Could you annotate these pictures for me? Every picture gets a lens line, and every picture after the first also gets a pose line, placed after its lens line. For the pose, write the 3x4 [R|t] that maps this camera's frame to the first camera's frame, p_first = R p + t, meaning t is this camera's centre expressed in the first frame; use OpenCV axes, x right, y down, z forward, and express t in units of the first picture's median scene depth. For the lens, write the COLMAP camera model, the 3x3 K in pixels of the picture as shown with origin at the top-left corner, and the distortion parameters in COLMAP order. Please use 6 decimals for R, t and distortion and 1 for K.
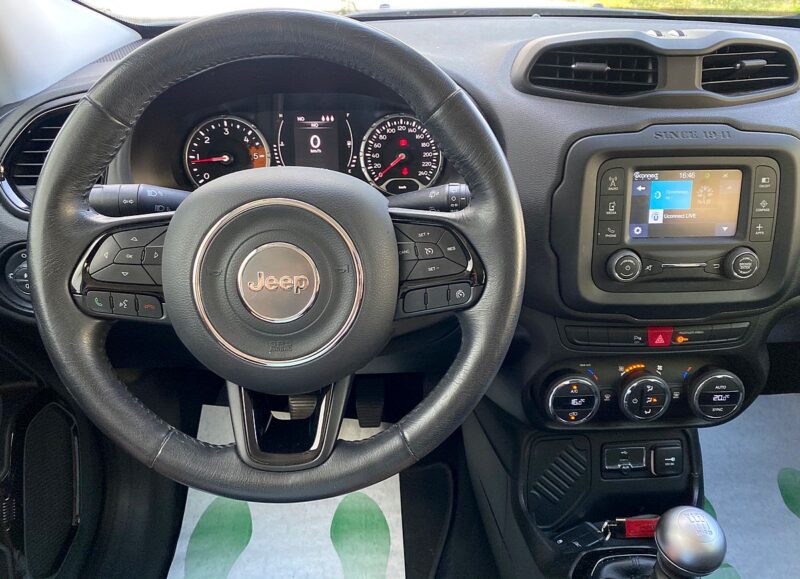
lens RADIAL K [[623.9, 0, 402.3], [0, 623.9, 274.4], [0, 0, 1]] dist [-0.003106, 0.009867]
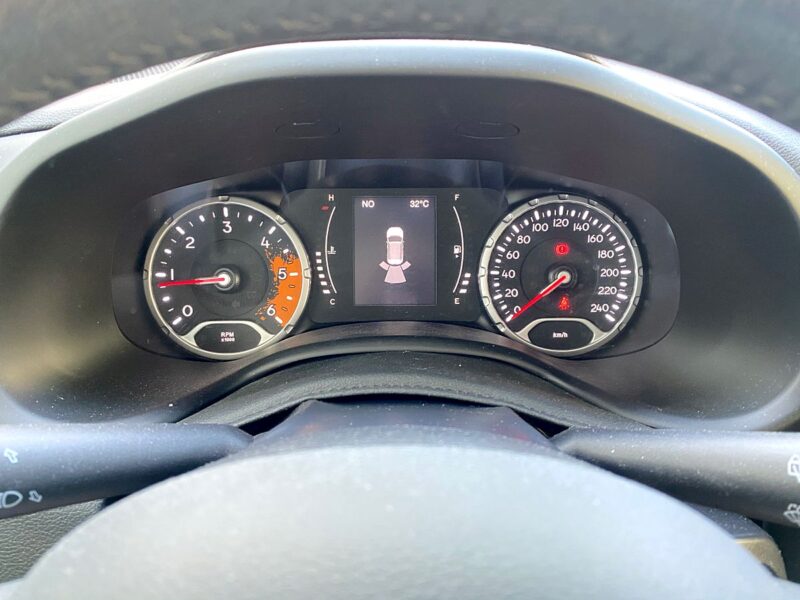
lens RADIAL K [[619.1, 0, 403.4], [0, 619.1, 299.7], [0, 0, 1]] dist [0.027723, -0.063256]
pose [[0.999508, 0.012552, -0.028738, -0.120196], [-0.013899, 0.998791, -0.047154, -0.147647], [0.028111, 0.047530, 0.998474, 0.493348]]
